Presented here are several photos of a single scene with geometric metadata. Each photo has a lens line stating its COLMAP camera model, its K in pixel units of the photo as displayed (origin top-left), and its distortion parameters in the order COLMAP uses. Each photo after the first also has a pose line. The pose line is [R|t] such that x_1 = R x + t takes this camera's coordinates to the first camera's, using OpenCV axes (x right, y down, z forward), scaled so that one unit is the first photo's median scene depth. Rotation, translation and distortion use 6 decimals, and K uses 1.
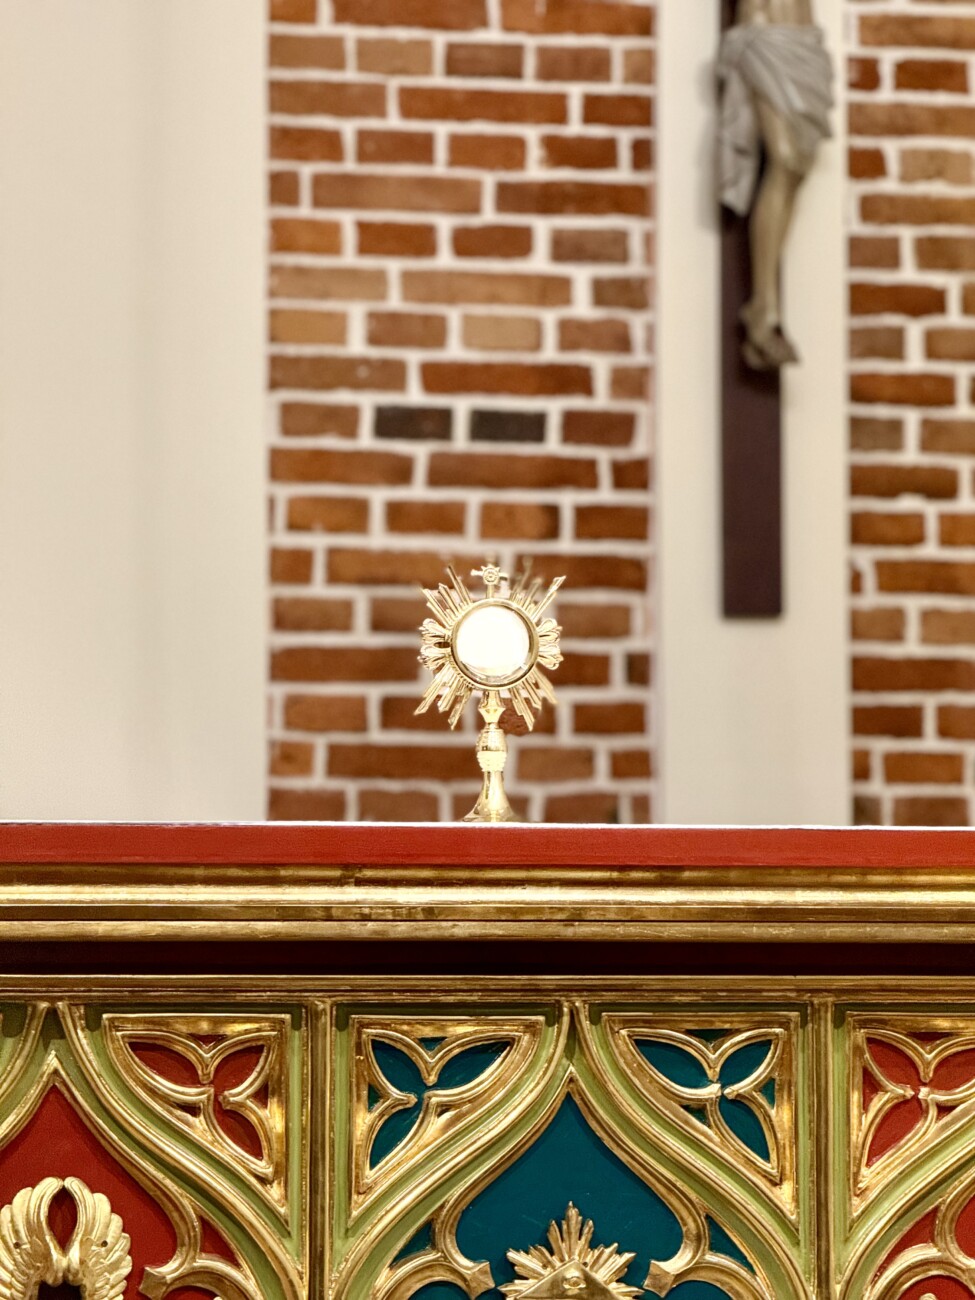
lens RADIAL K [[4846.3, 0, 492.3], [0, 4846.3, 652.2], [0, 0, 1]] dist [0.296848, 0.000000]
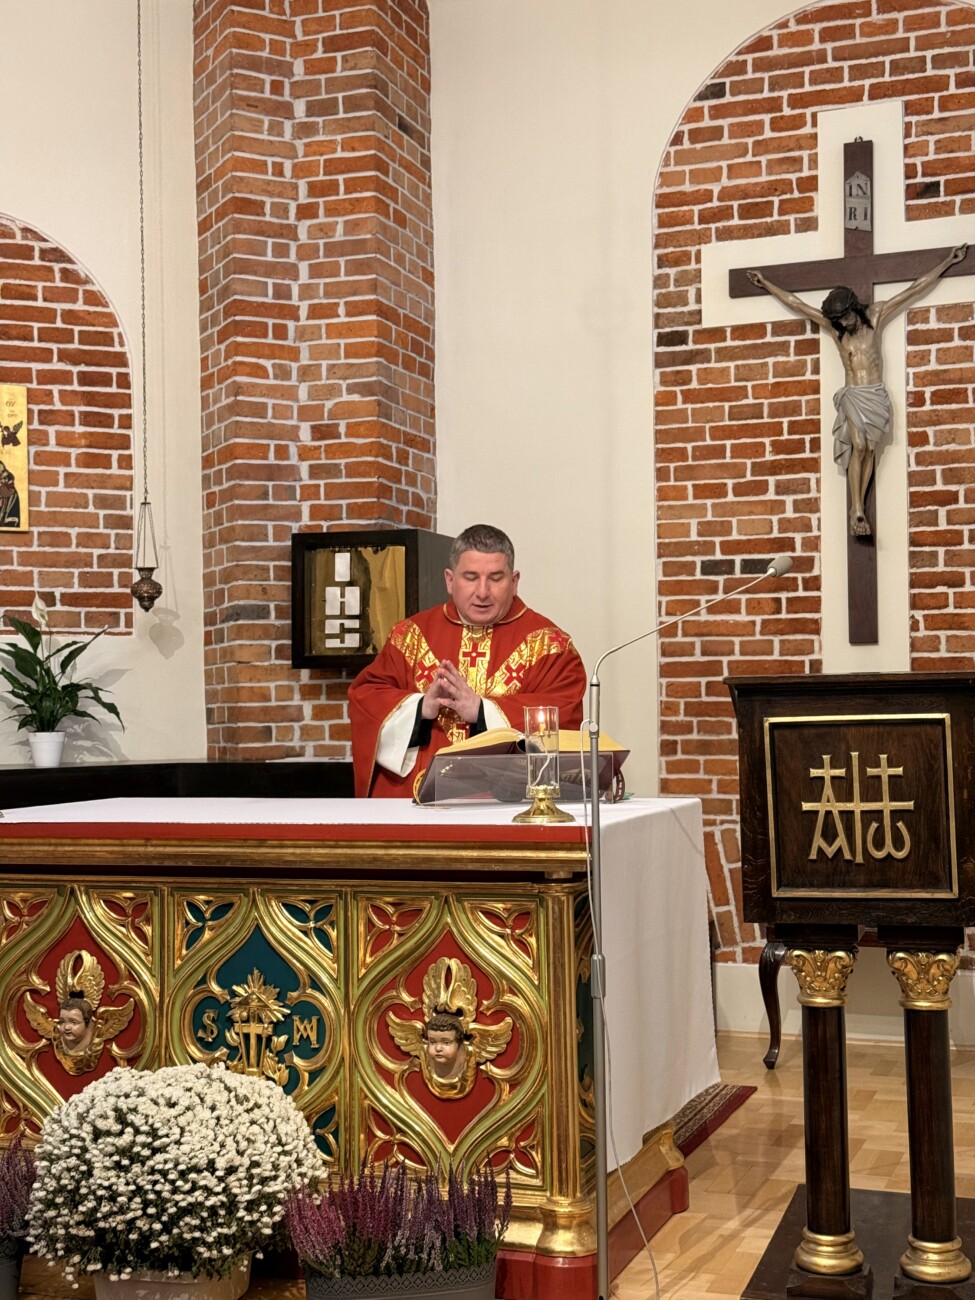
lens RADIAL K [[1906.6, 0, 498.3], [0, 1906.6, 681.5], [0, 0, 1]] dist [0.096939, 0.000000]
pose [[0.856941, -0.018041, -0.515099, 0.372779], [0.053924, 0.997041, 0.054789, -0.048212], [0.512586, -0.074728, 0.855378, 0.131742]]
